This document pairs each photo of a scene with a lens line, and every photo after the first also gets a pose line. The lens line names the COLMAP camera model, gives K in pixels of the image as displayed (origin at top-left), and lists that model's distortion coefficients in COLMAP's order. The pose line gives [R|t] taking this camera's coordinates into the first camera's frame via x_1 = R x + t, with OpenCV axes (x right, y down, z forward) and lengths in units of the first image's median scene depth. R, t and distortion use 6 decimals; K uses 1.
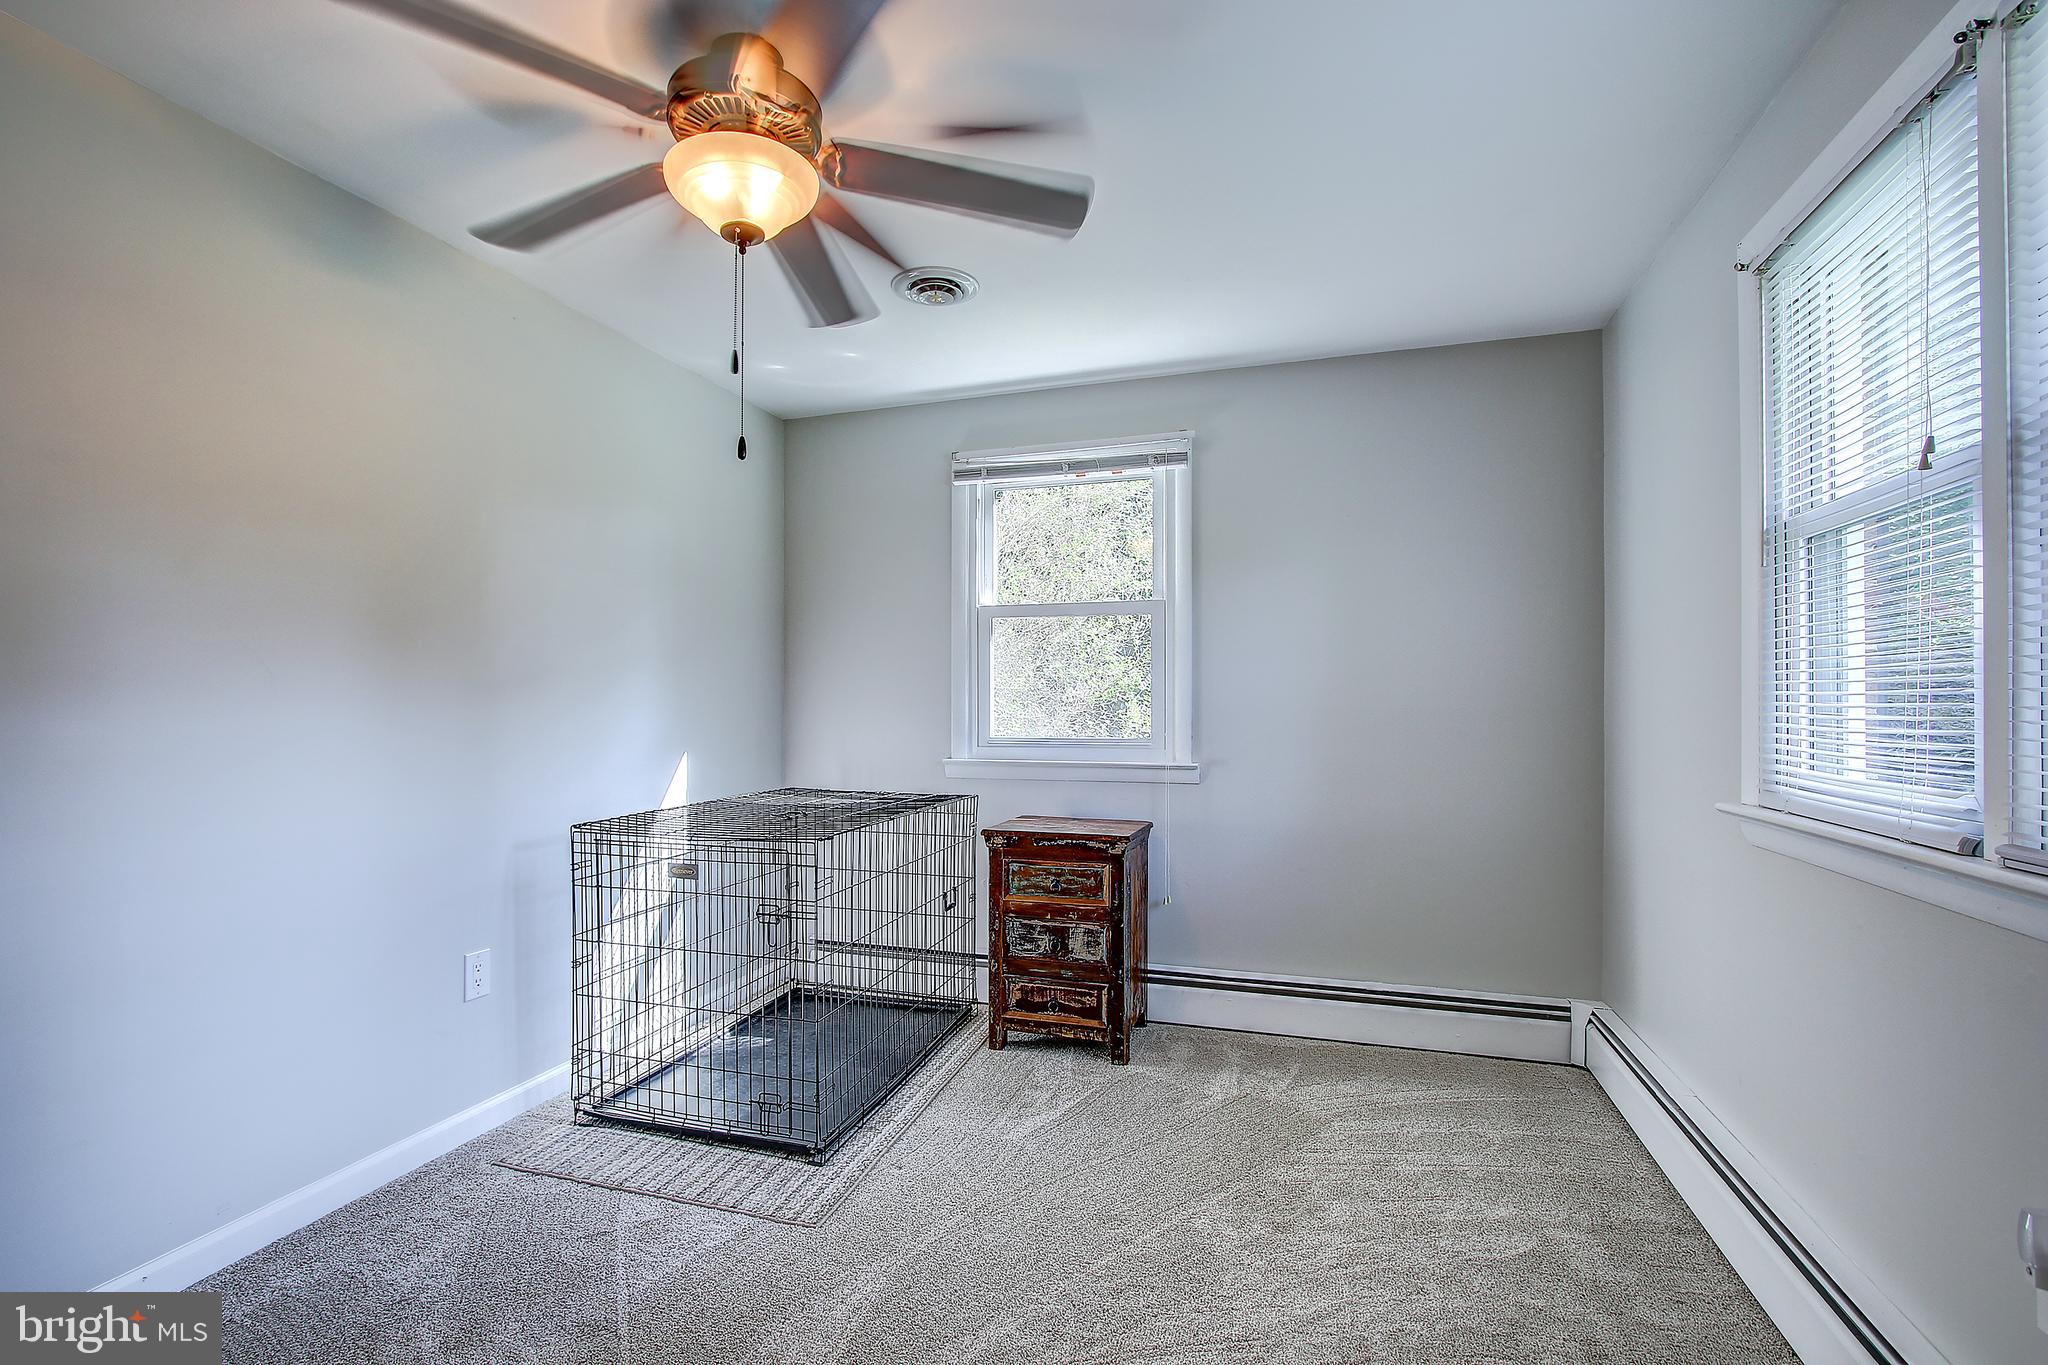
lens RADIAL K [[980.7, 0, 1013.7], [0, 980.7, 714.1], [0, 0, 1]] dist [-0.014388, 0.000000]
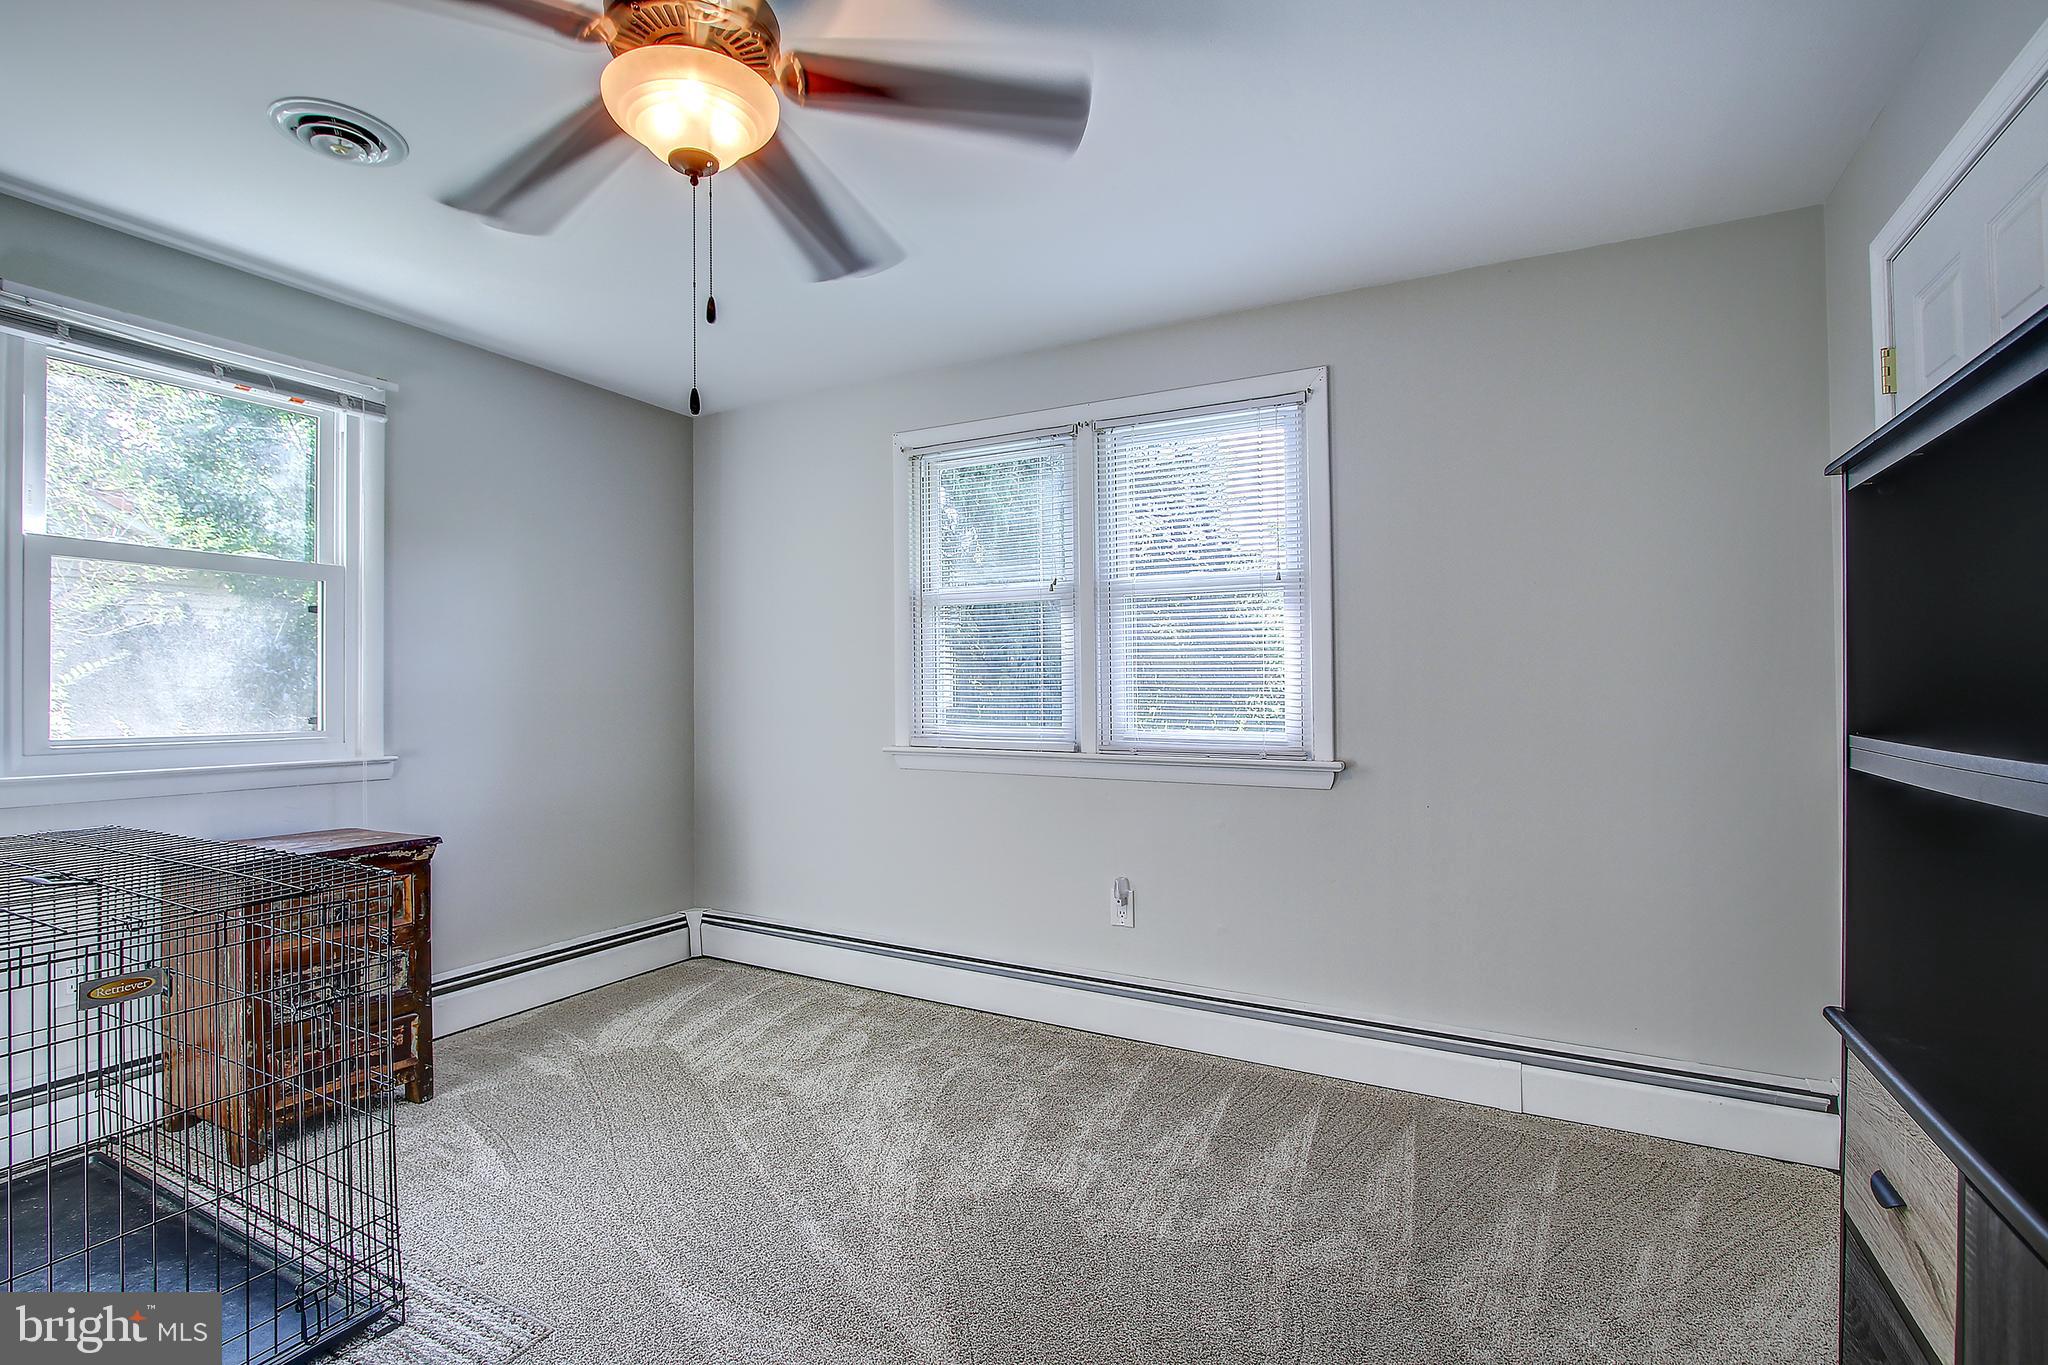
lens RADIAL K [[922.4, 0, 1024.0], [0, 922.4, 682.5], [0, 0, 1]] dist [-0.001018, 0.000013]
pose [[0.178563, 0.009689, 0.983881, -0.599096], [0.011712, 0.999860, -0.011972, 0.000392], [-0.983859, 0.013661, 0.178424, 0.316266]]
